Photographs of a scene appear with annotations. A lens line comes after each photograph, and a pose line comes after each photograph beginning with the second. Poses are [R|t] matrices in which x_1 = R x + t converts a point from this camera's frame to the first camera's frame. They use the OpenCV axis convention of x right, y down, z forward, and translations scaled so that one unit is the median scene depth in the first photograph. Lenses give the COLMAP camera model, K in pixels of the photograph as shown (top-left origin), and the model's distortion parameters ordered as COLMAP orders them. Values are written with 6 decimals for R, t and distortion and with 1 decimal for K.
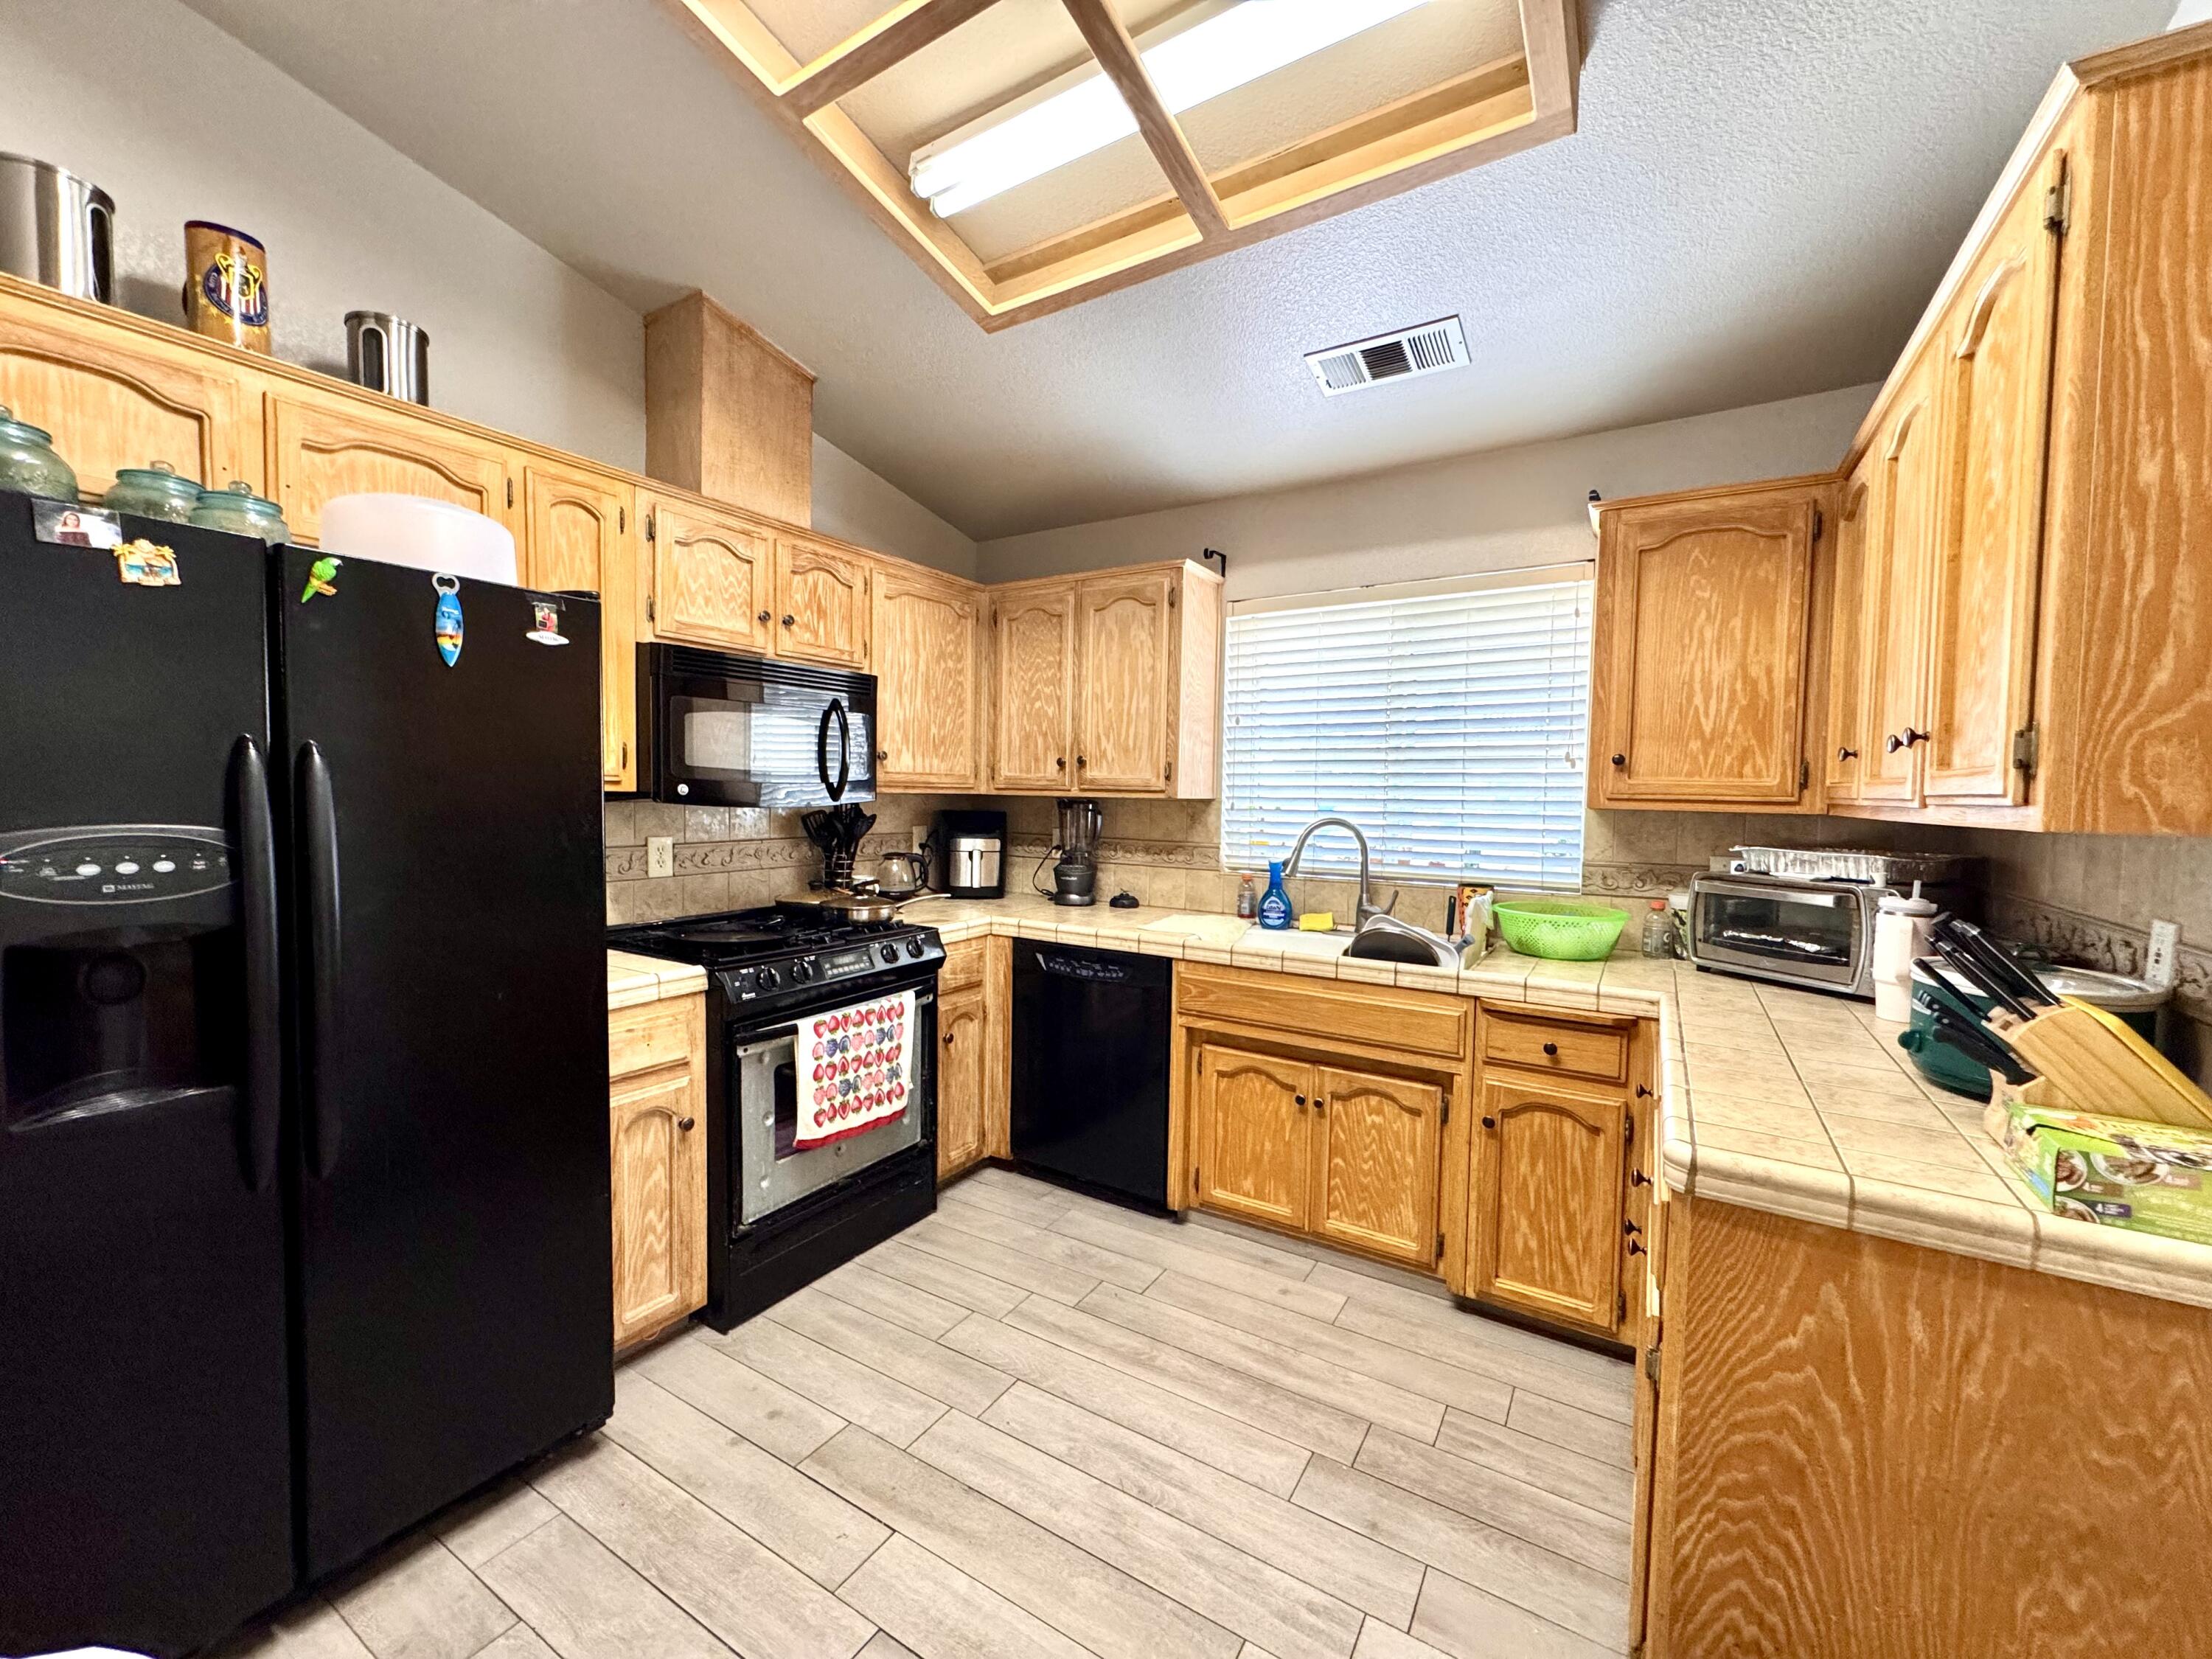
lens RADIAL K [[883.7, 0, 1106.7], [0, 883.7, 820.8], [0, 0, 1]] dist [-0.002493, -0.000112]
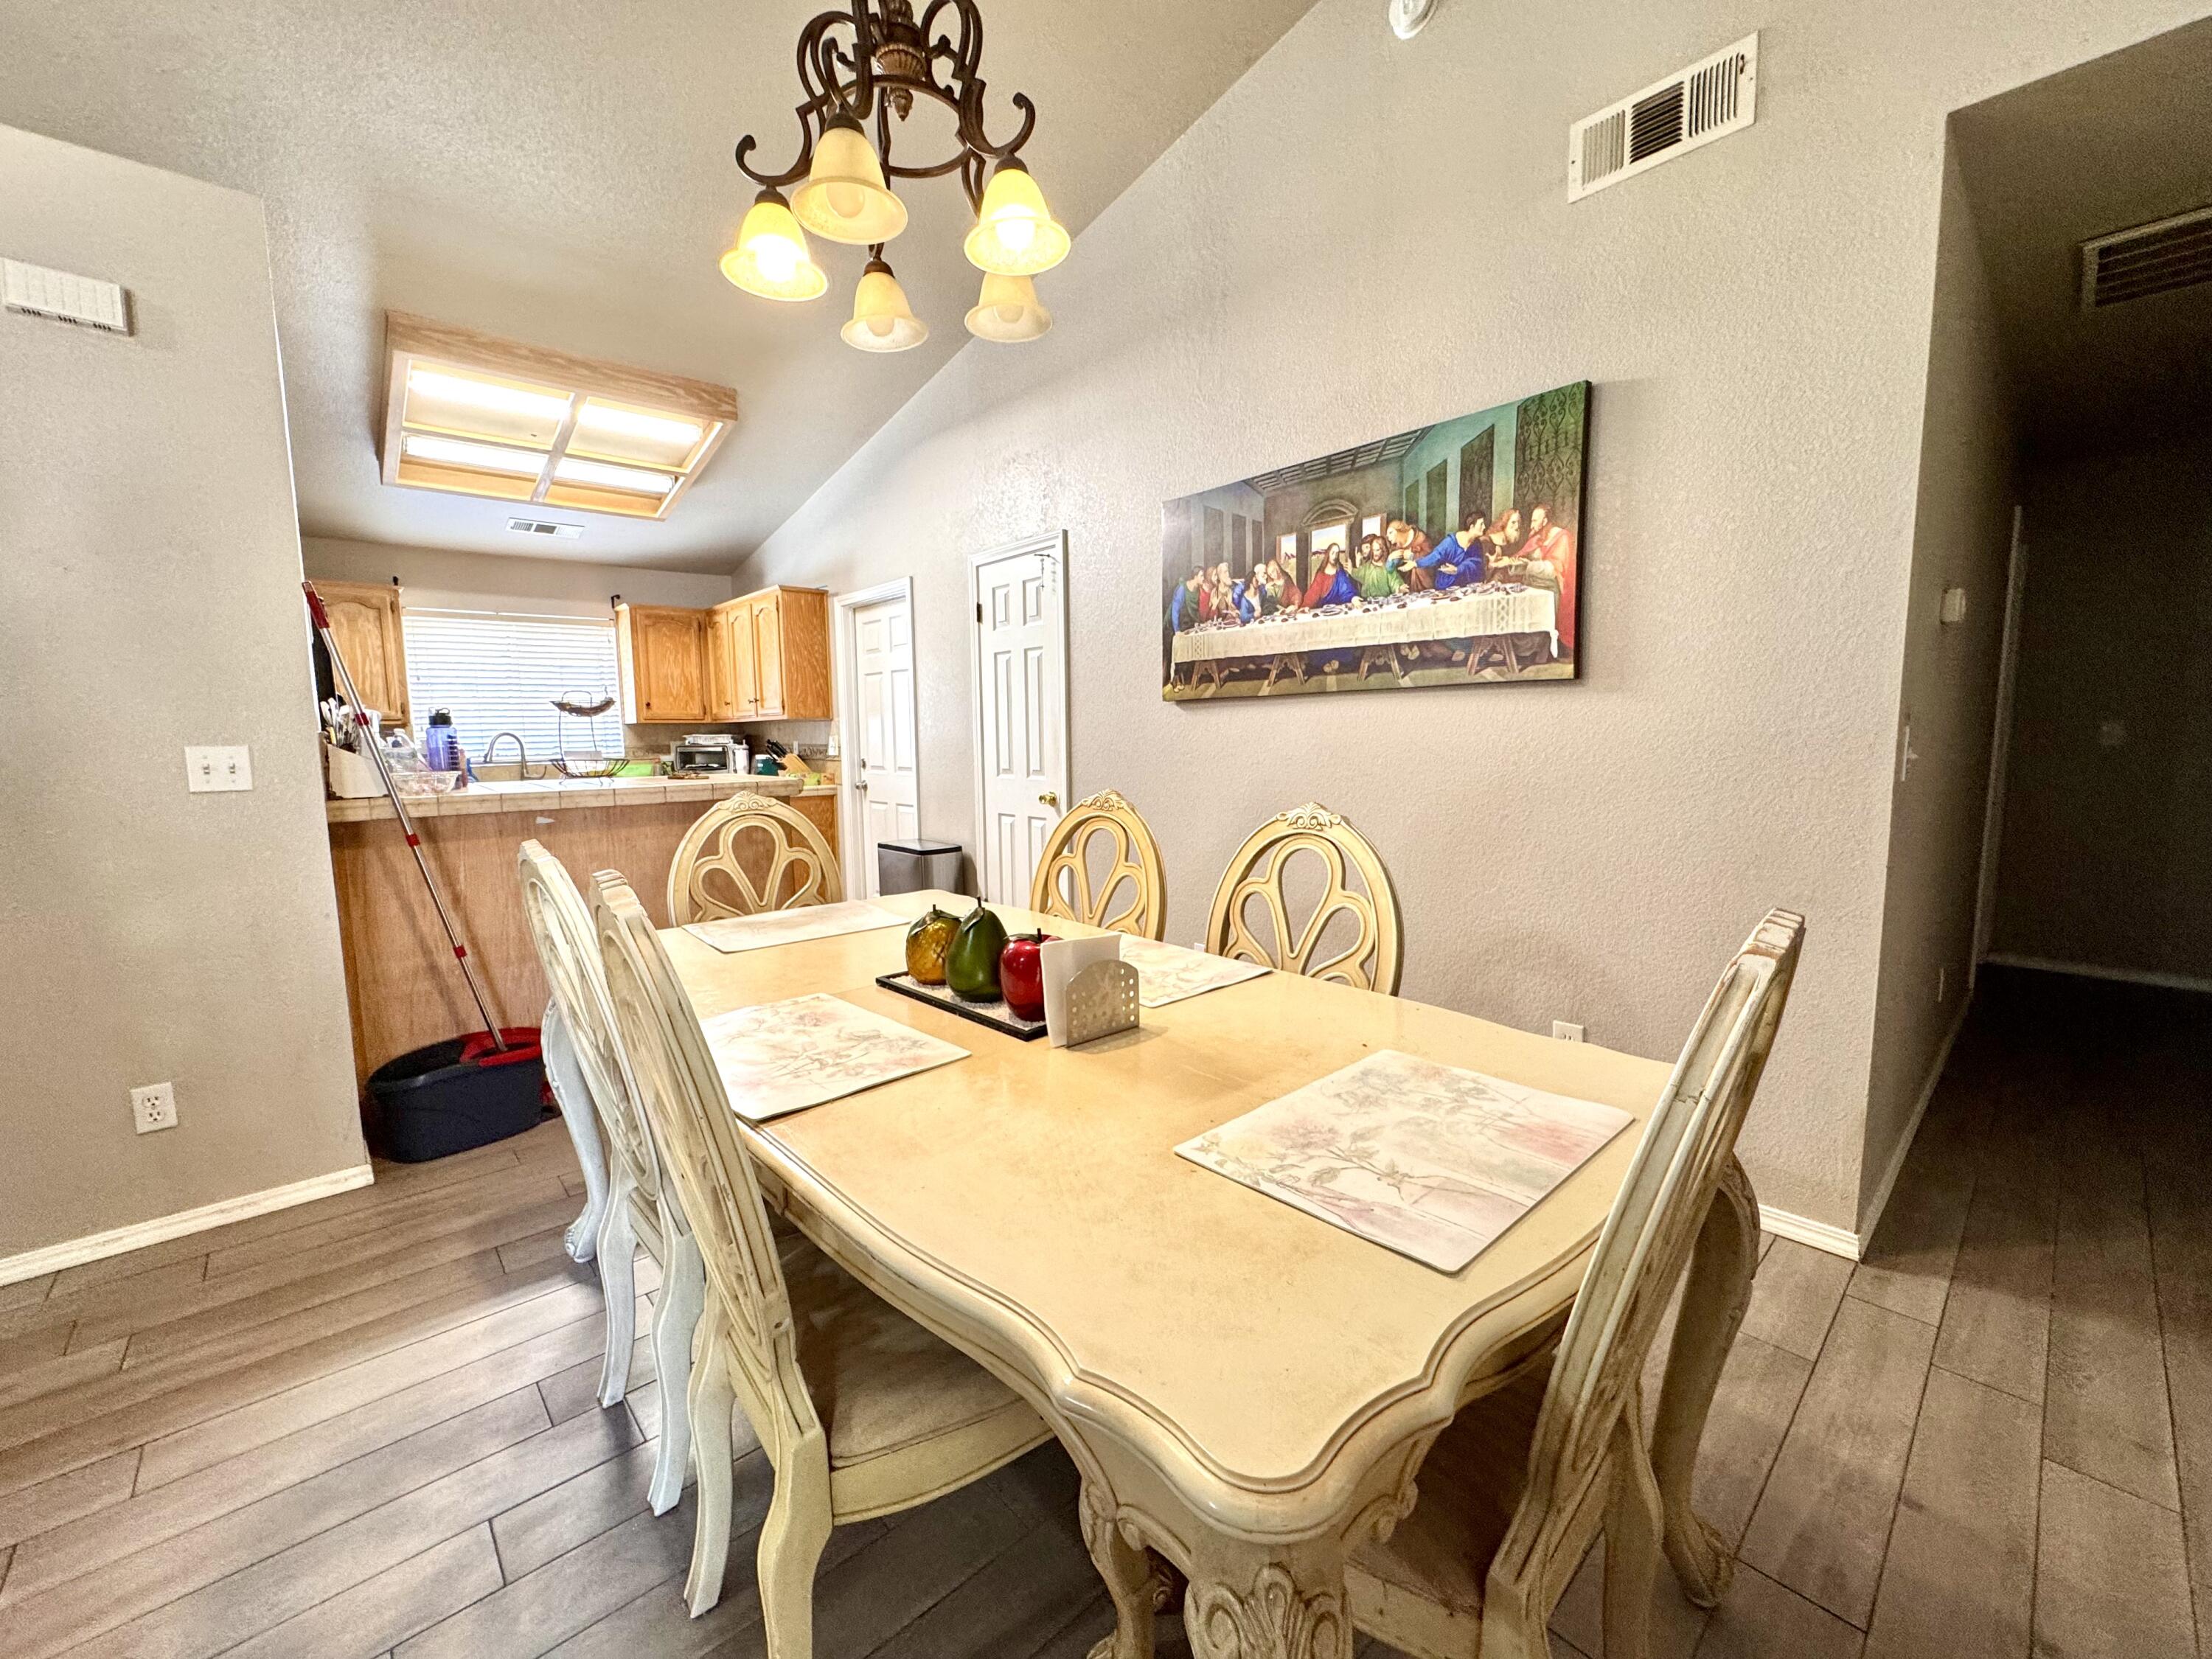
lens RADIAL K [[883.7, 0, 1106.3], [0, 883.7, 822.7], [0, 0, 1]] dist [-0.002493, -0.000112]
pose [[0.283672, -0.117195, 0.951733, -1.659631], [0.055051, 0.992857, 0.105850, 0.083191], [-0.957340, 0.022368, 0.288098, -1.121326]]
